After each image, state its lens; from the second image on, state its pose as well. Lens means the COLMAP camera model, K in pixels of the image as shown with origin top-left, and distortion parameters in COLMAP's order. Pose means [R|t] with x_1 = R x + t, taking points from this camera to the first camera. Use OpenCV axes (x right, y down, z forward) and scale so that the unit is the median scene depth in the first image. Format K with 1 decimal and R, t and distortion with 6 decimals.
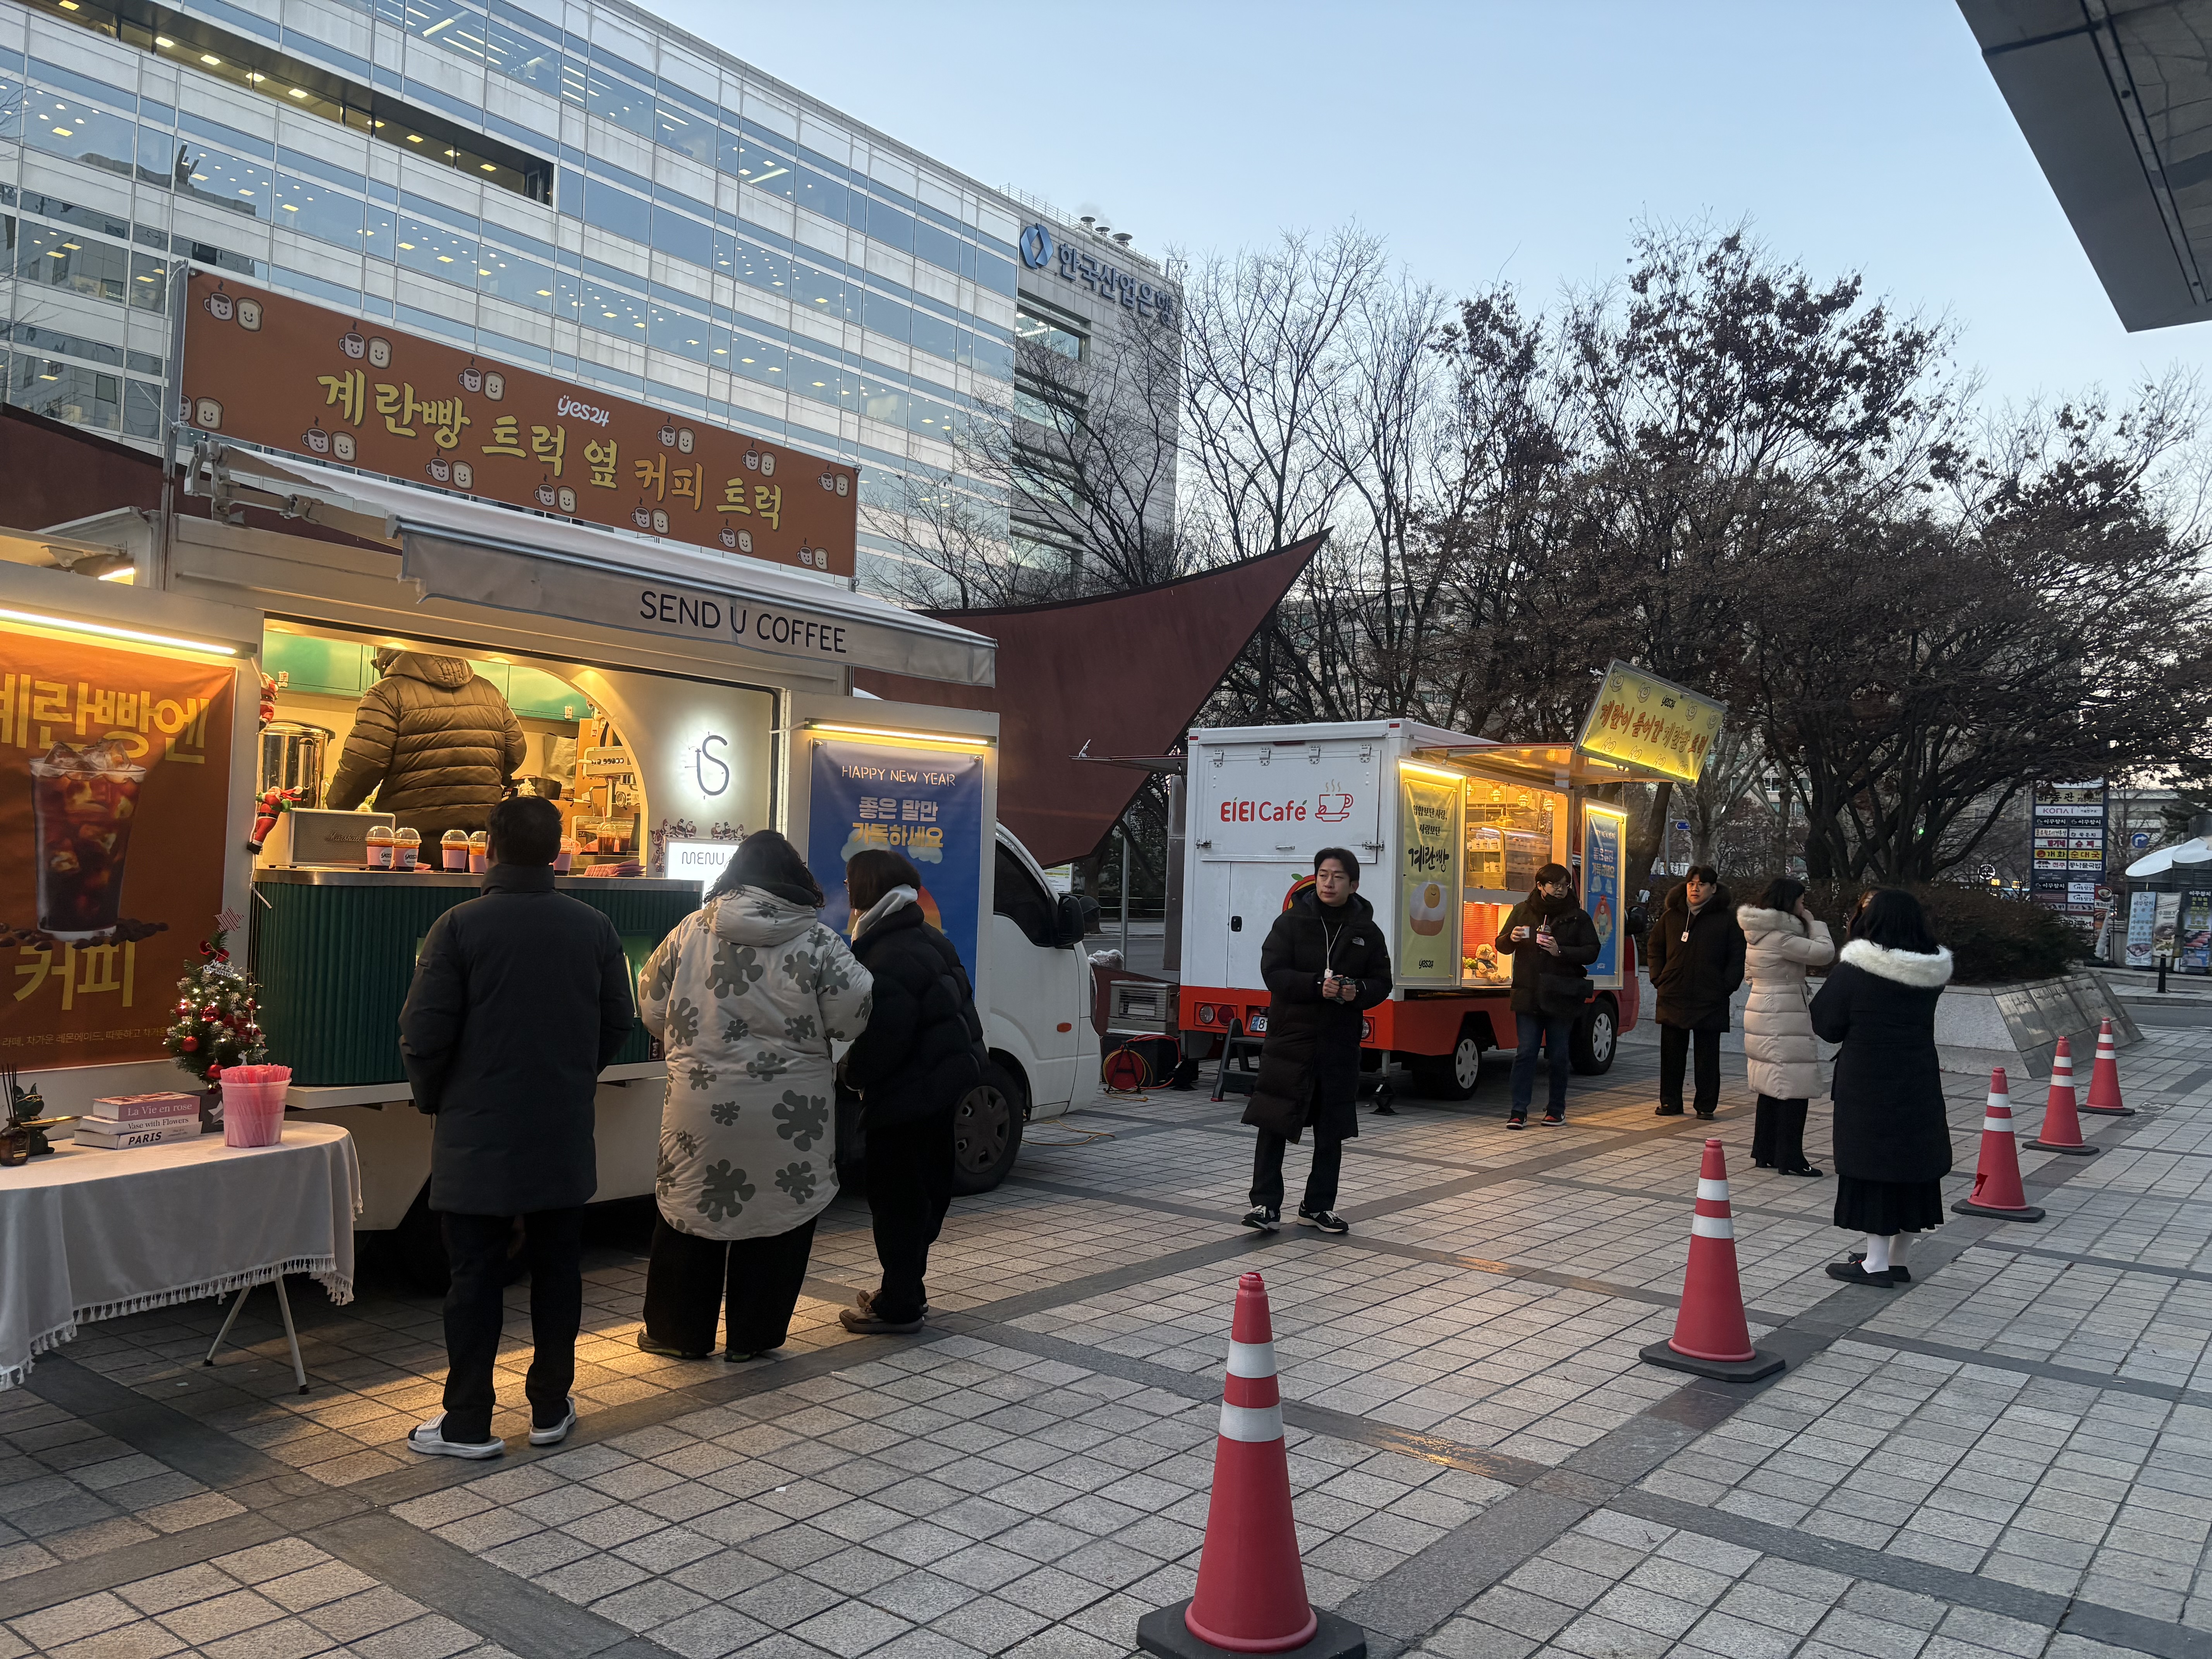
lens RADIAL K [[1682.9, 0, 1106.0], [0, 1682.9, 829.5], [0, 0, 1]] dist [0.002935, 0.075951]
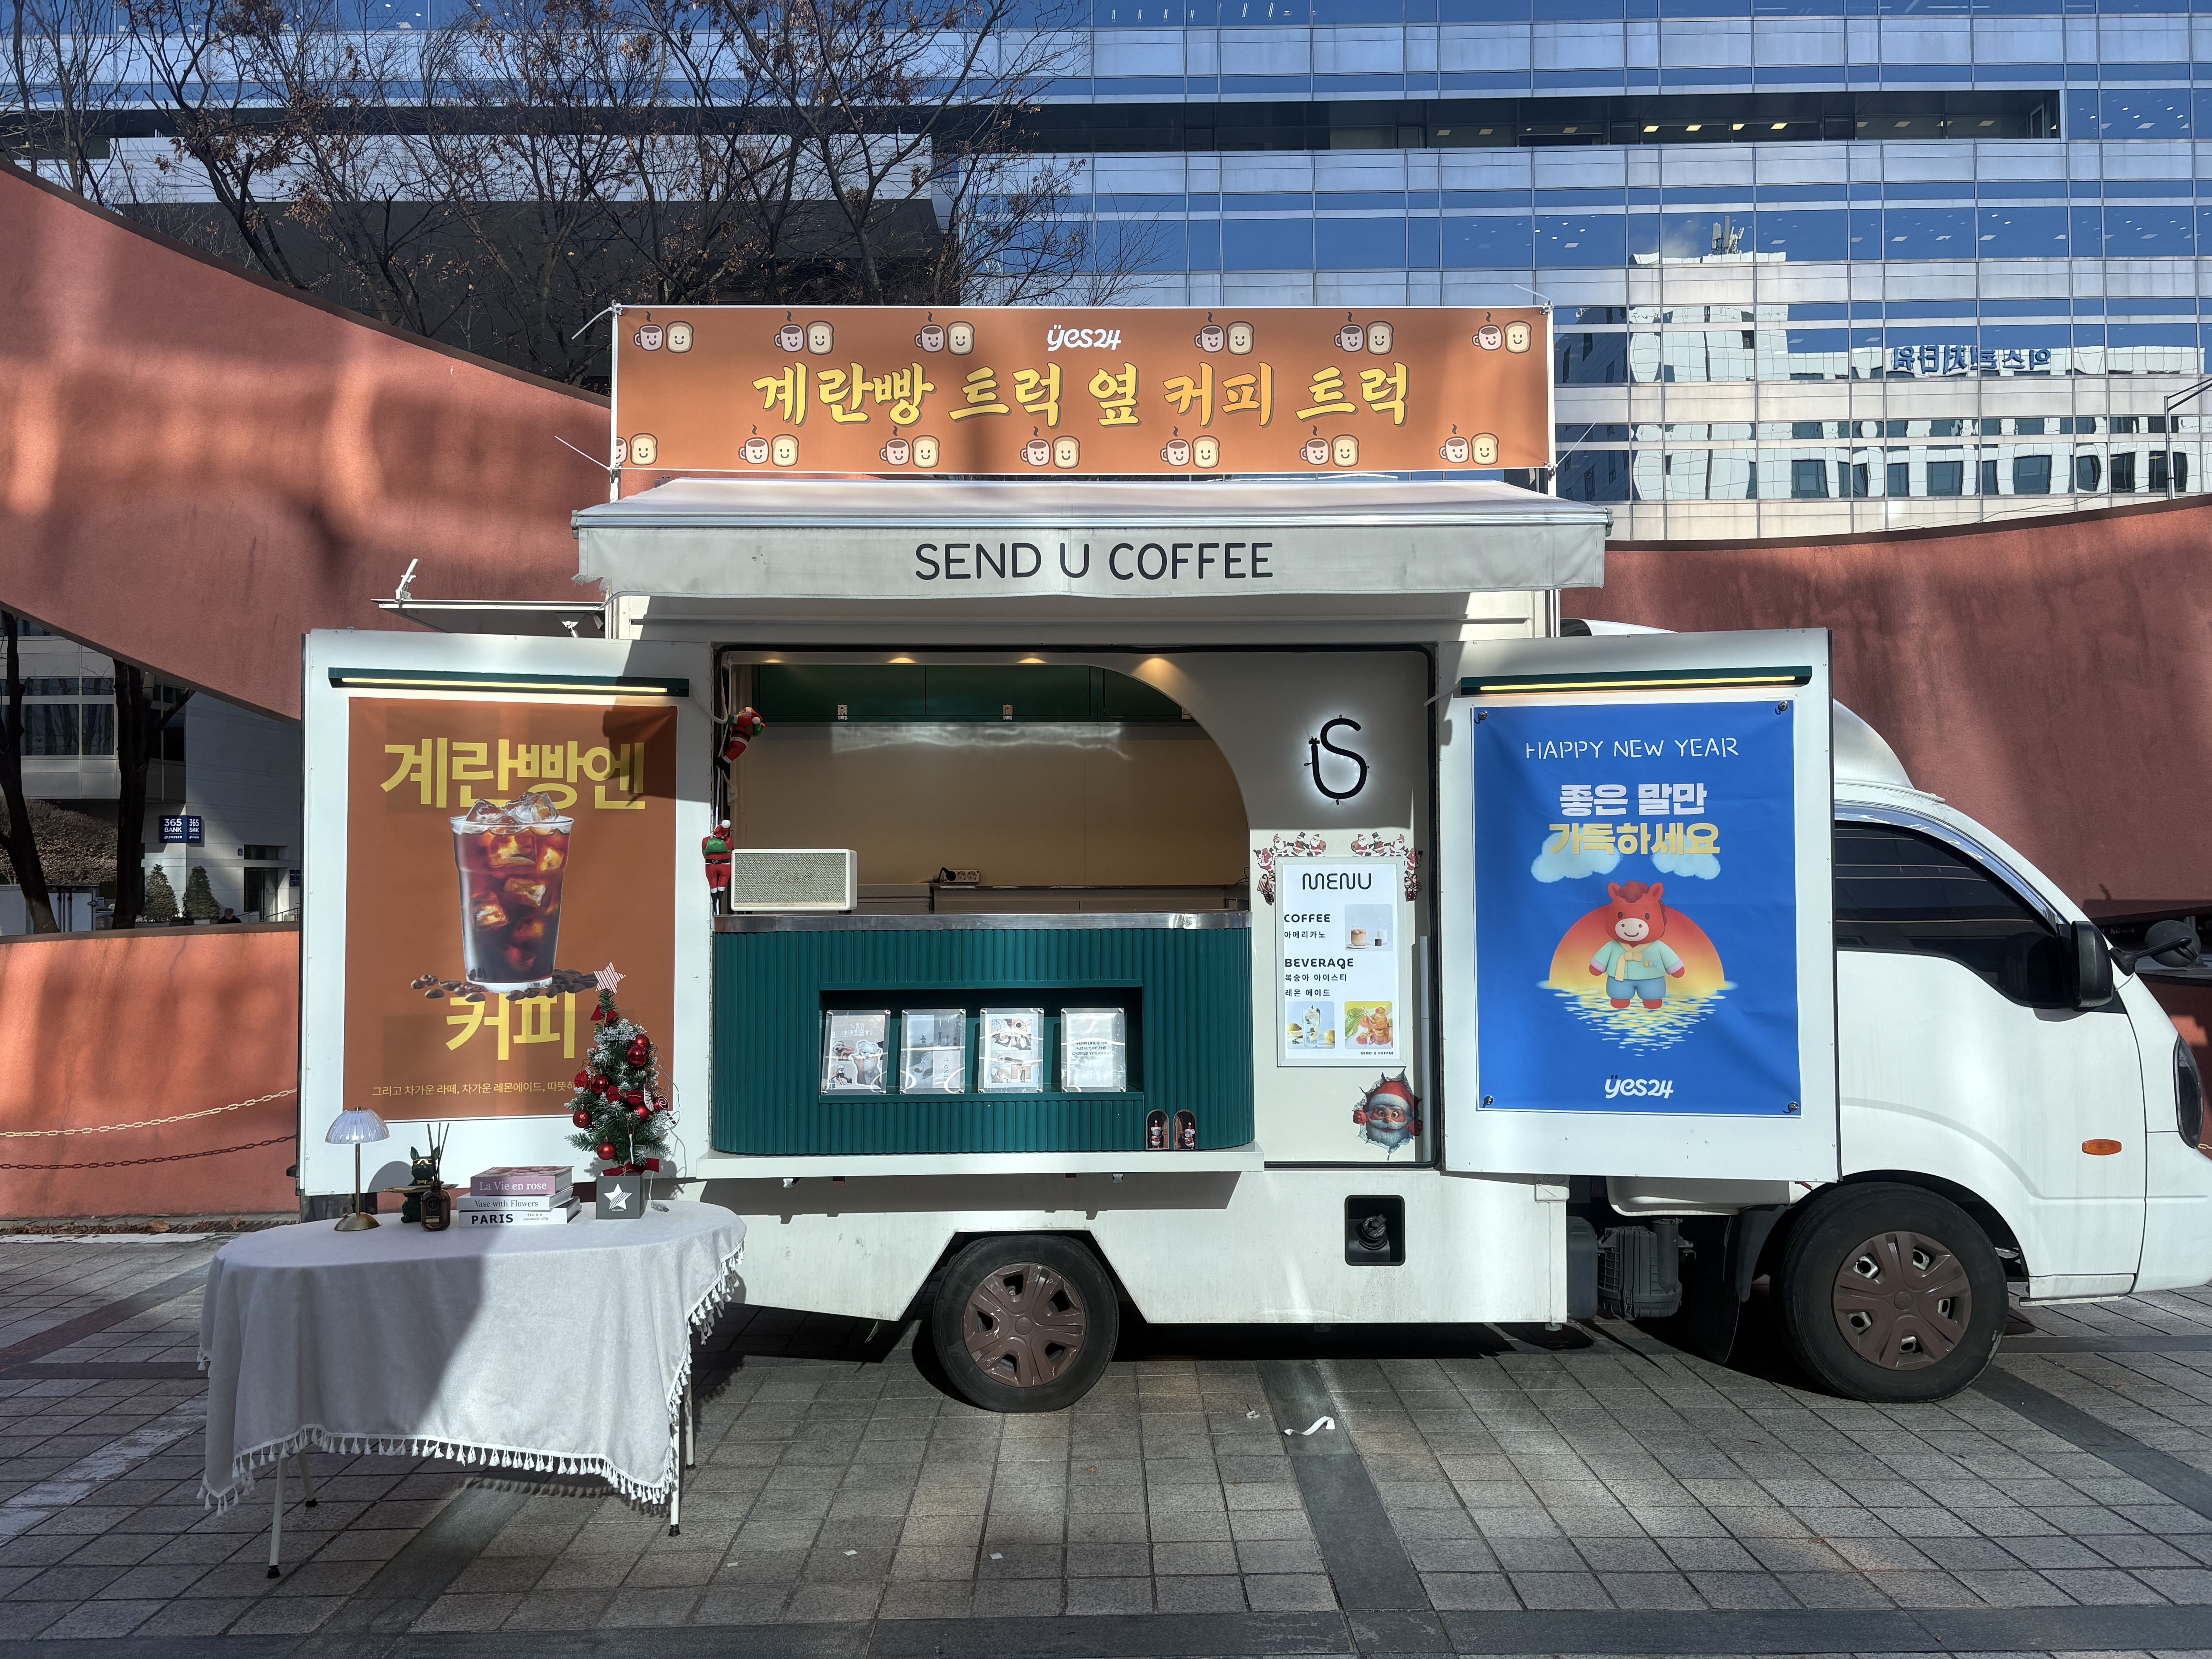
lens RADIAL K [[1645.7, 0, 1100.5], [0, 1645.7, 856.7], [0, 0, 1]] dist [0.059292, -0.063184]
pose [[0.618395, -0.044942, -0.784581, 0.328841], [0.047596, 0.998673, -0.019691, 0.017172], [0.784424, -0.025166, 0.619714, 0.551174]]
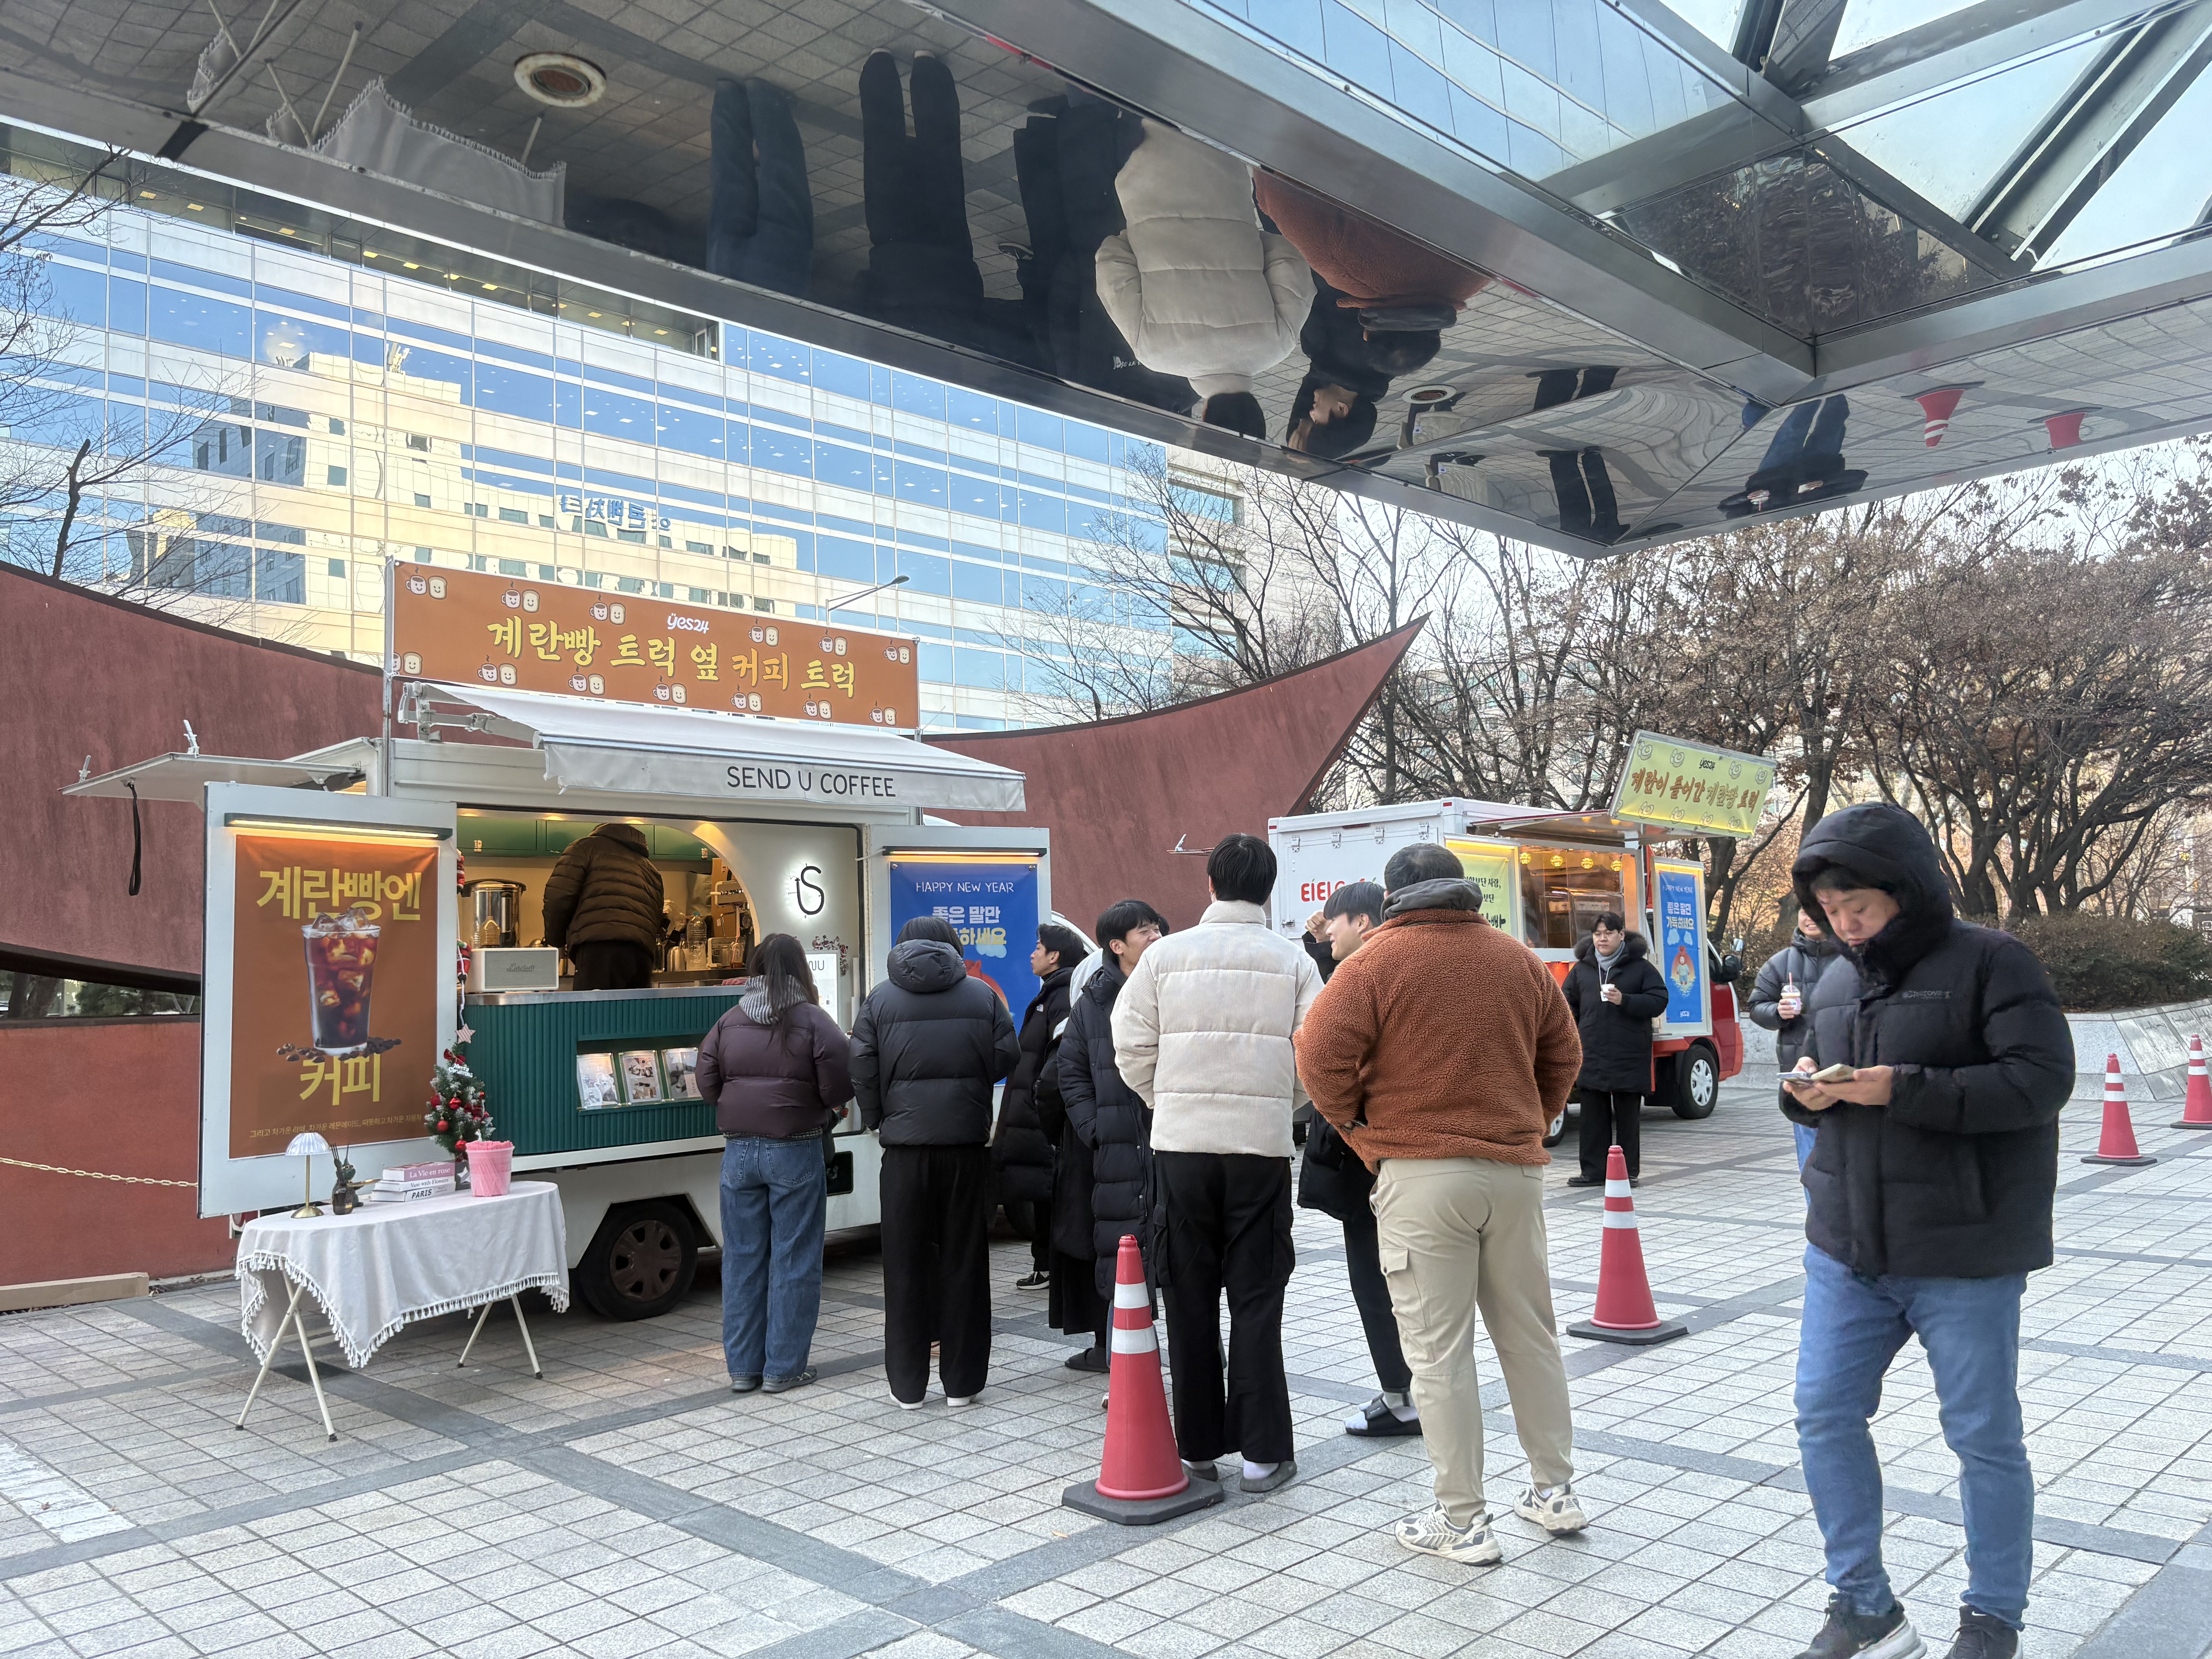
lens RADIAL K [[1677.7, 0, 1076.1], [0, 1677.7, 858.8], [0, 0, 1]] dist [0.112966, -0.186678]
pose [[0.988946, -0.069281, -0.131093, 0.149710], [0.064908, 0.997192, -0.037349, -0.002498], [0.133312, 0.028427, 0.990666, -0.247227]]
